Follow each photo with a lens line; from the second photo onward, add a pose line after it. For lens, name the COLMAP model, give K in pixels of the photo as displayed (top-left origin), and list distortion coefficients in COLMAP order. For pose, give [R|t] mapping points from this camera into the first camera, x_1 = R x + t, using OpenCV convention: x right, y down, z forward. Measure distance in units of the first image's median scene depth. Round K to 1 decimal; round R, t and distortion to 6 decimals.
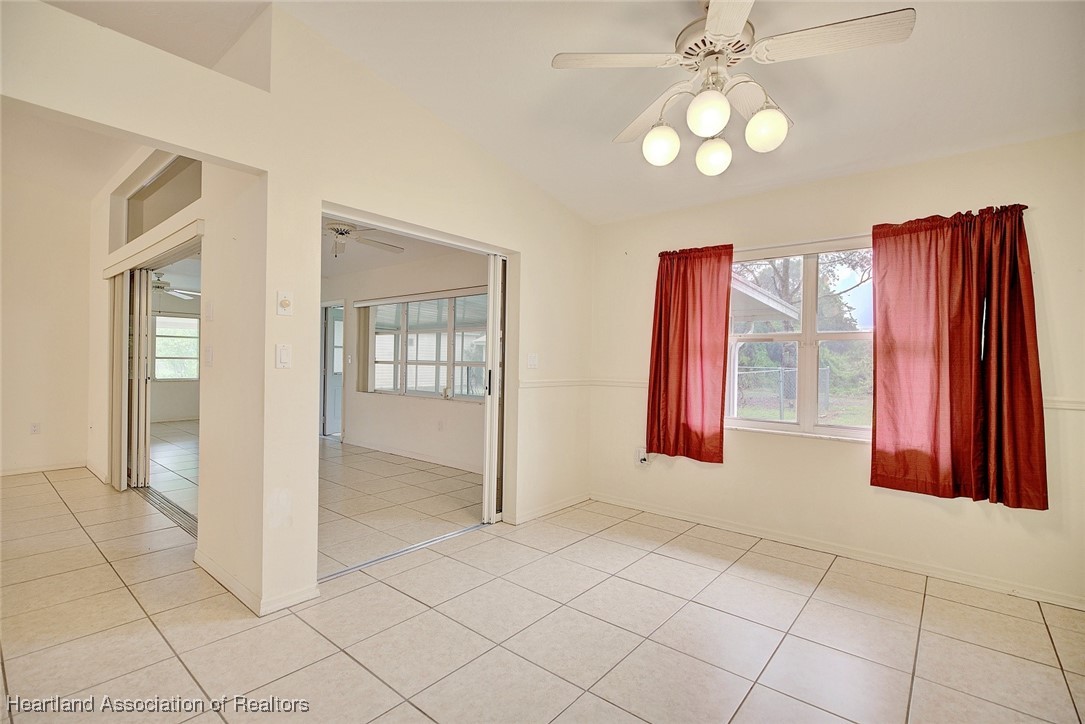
lens RADIAL K [[494.9, 0, 537.0], [0, 494.9, 365.2], [0, 0, 1]] dist [-0.003903, -0.000186]
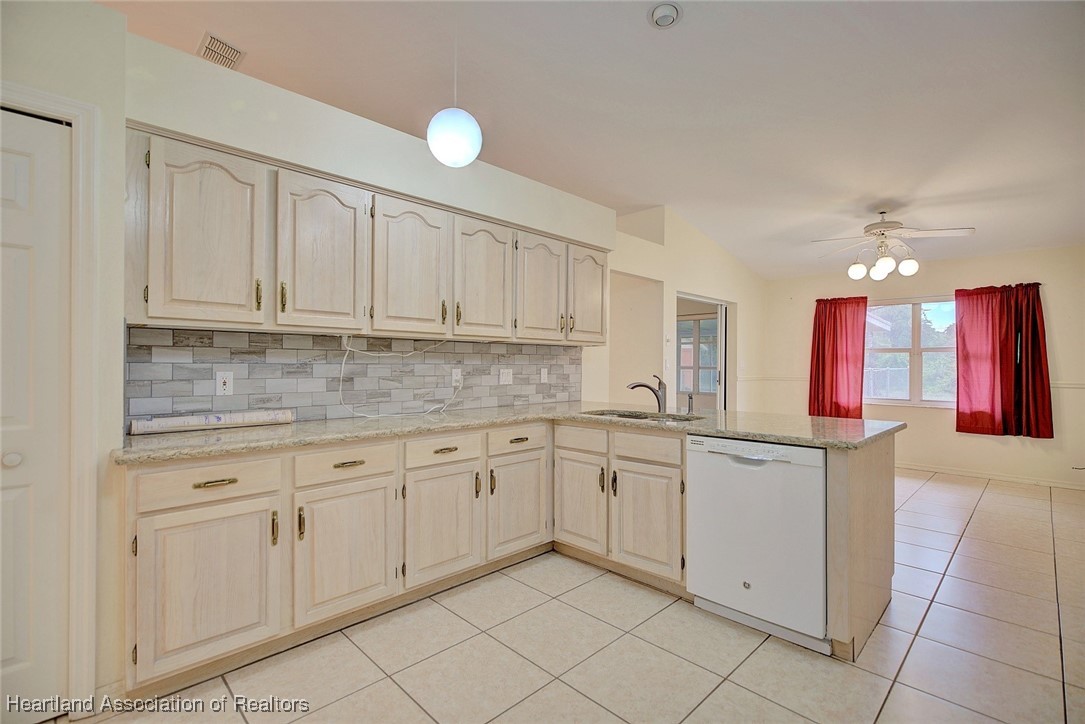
lens RADIAL K [[494.9, 0, 539.2], [0, 494.9, 366.5], [0, 0, 1]] dist [-0.003903, -0.000186]
pose [[0.996290, -0.010845, -0.085369, -0.715653], [0.010594, 0.999938, -0.003392, -0.008836], [0.085401, 0.002475, 0.996344, -0.969465]]
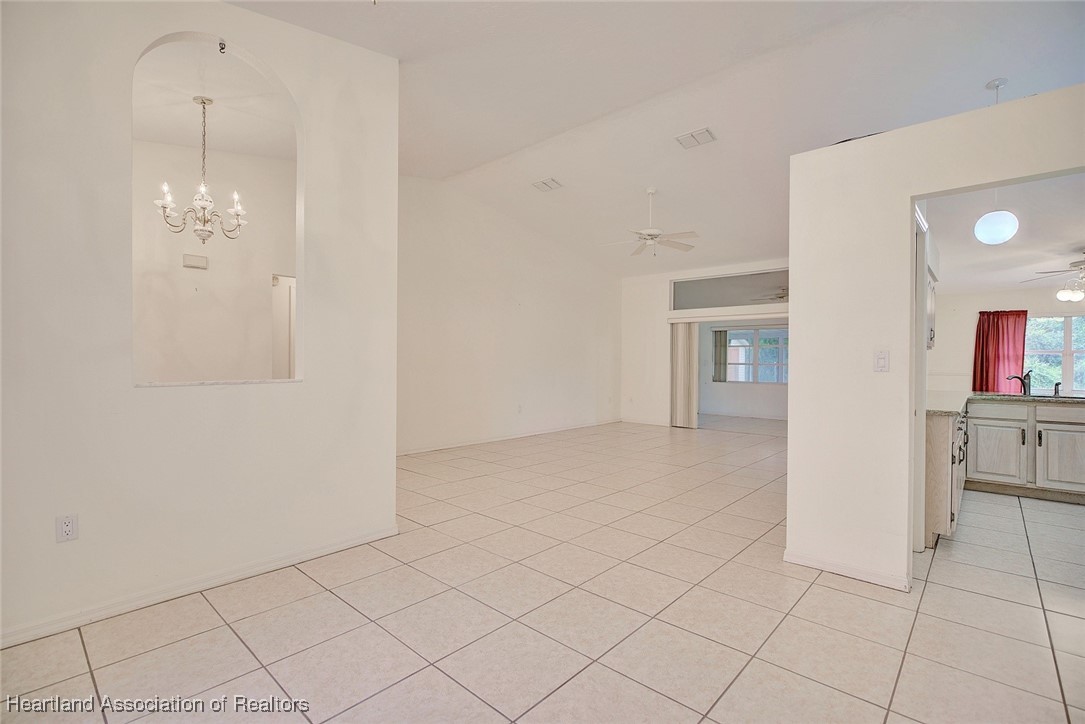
lens RADIAL K [[494.9, 0, 542.7], [0, 494.9, 361.0], [0, 0, 1]] dist [-0.003903, -0.000186]
pose [[0.999291, -0.008849, -0.036591, -2.031844], [0.008621, 0.999942, -0.006400, -0.025687], [0.036646, 0.006080, 0.999310, -1.540465]]
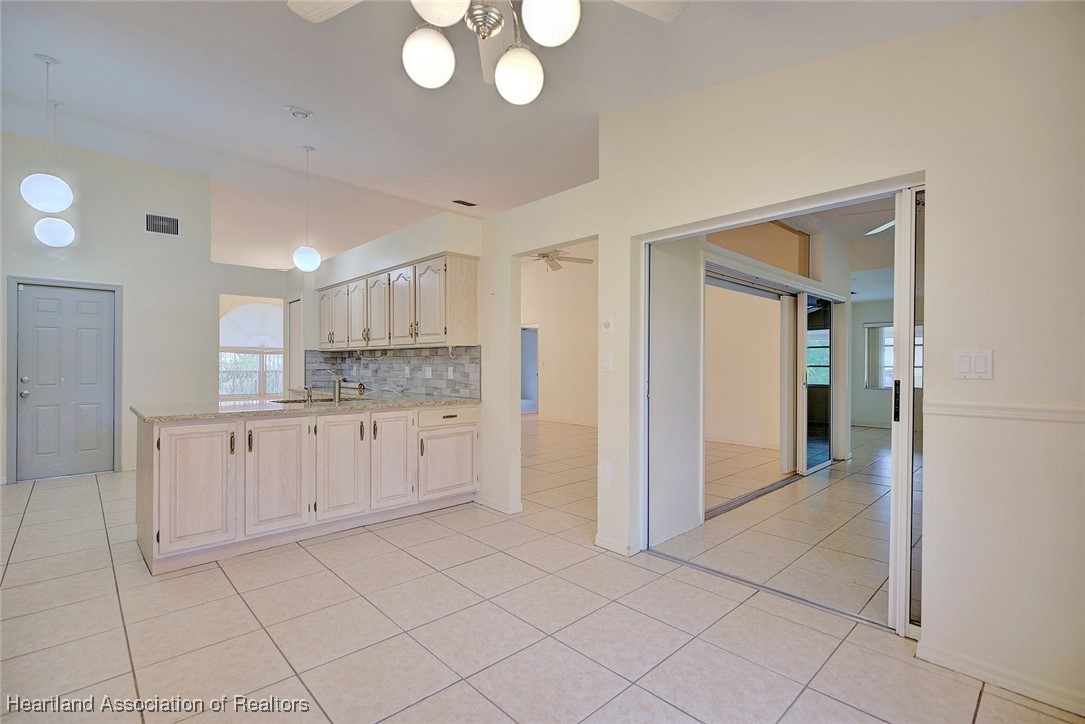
lens RADIAL K [[494.9, 0, 569.9], [0, 494.9, 359.8], [0, 0, 1]] dist [-0.003903, -0.000186]
pose [[-0.082699, -0.023302, -0.996302, 0.673709], [-0.009288, 0.999701, -0.022611, 0.001509], [0.996531, 0.007384, -0.082890, 0.812775]]
